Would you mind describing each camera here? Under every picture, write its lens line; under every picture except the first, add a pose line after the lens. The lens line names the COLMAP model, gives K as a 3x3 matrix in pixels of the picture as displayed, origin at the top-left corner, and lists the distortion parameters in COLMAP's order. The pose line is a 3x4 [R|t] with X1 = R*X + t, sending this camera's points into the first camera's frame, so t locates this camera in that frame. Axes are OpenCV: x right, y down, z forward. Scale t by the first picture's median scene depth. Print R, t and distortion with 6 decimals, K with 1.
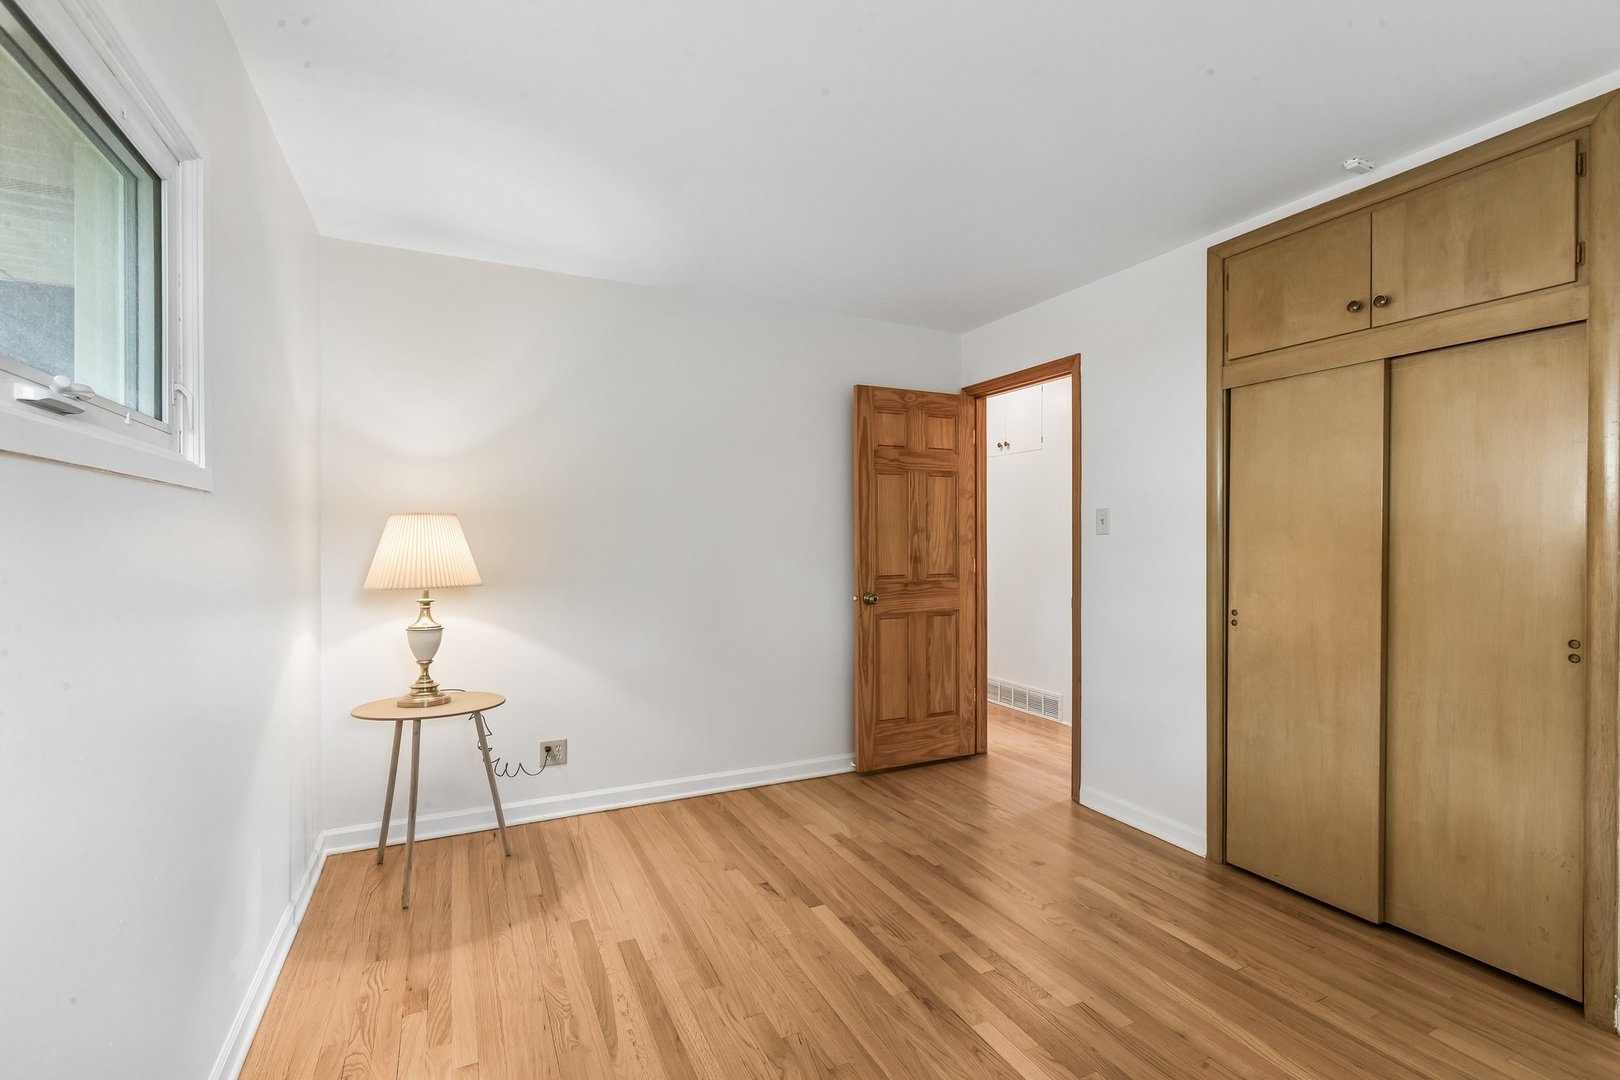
lens RADIAL K [[727.2, 0, 817.1], [0, 727.2, 547.5], [0, 0, 1]] dist [0.003484, -0.000269]
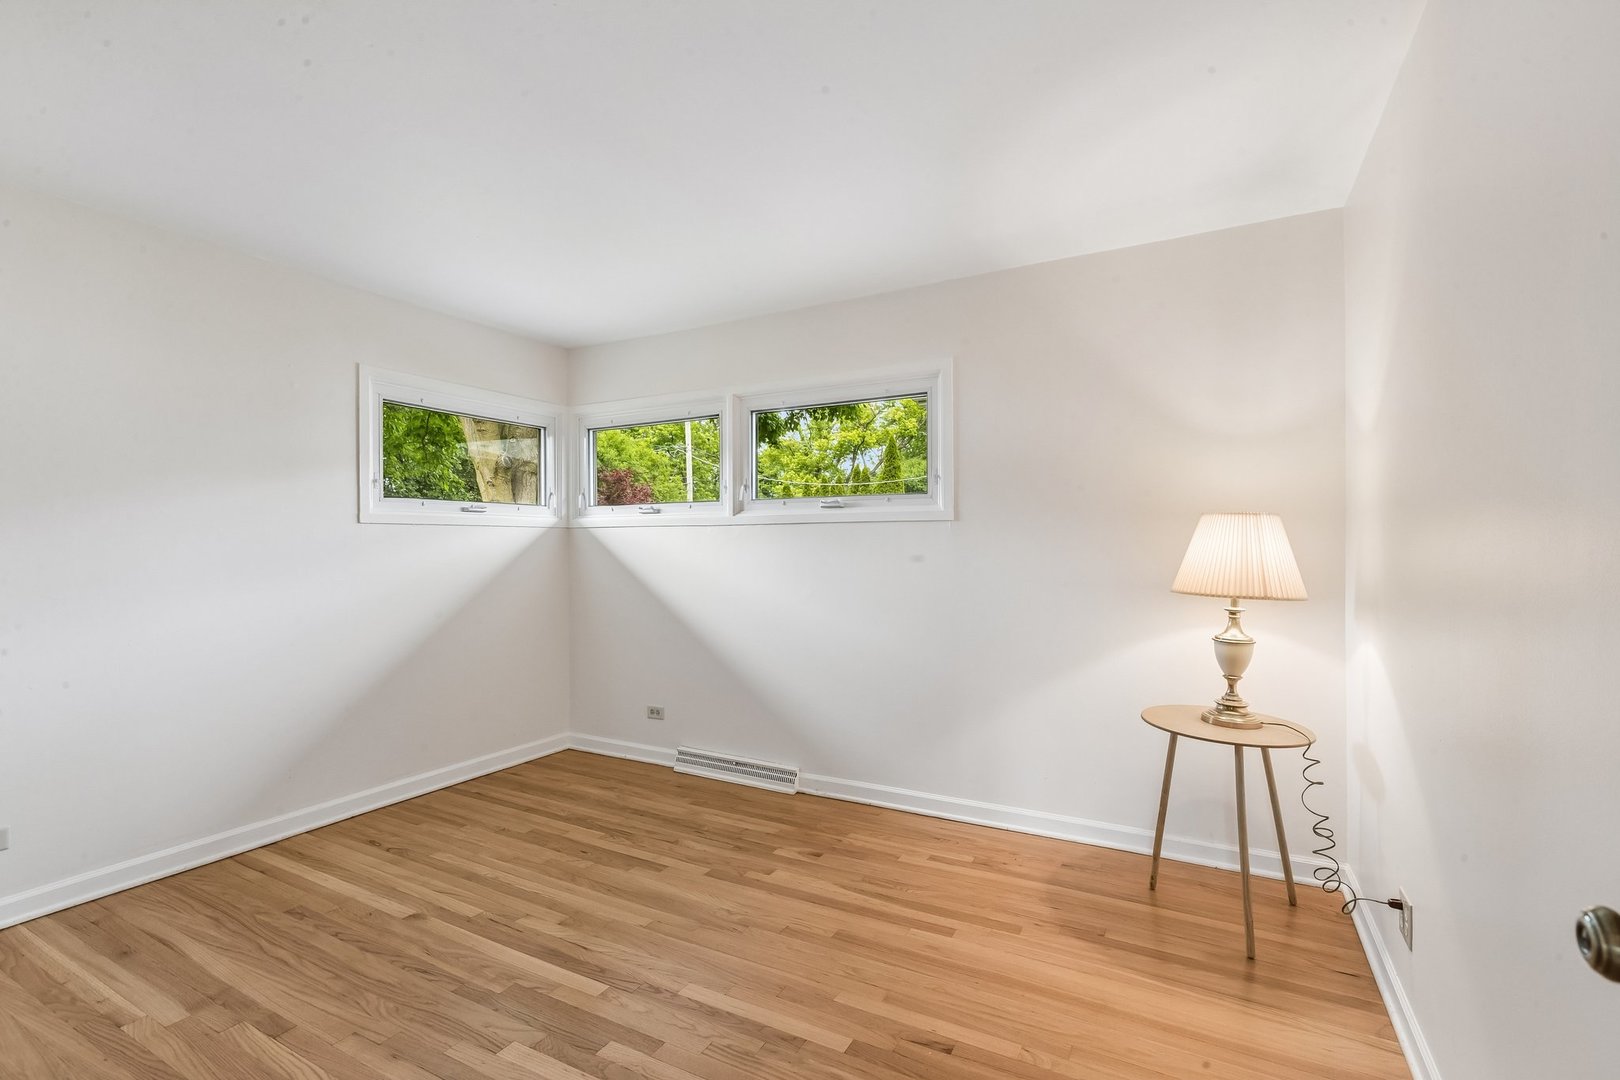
lens RADIAL K [[727.2, 0, 816.9], [0, 727.2, 548.6], [0, 0, 1]] dist [0.003484, -0.000269]
pose [[-0.820688, 0.007491, -0.571327, 0.406521], [0.004437, 0.999967, 0.006738, -0.011671], [0.571359, 0.002995, -0.820695, 1.458280]]
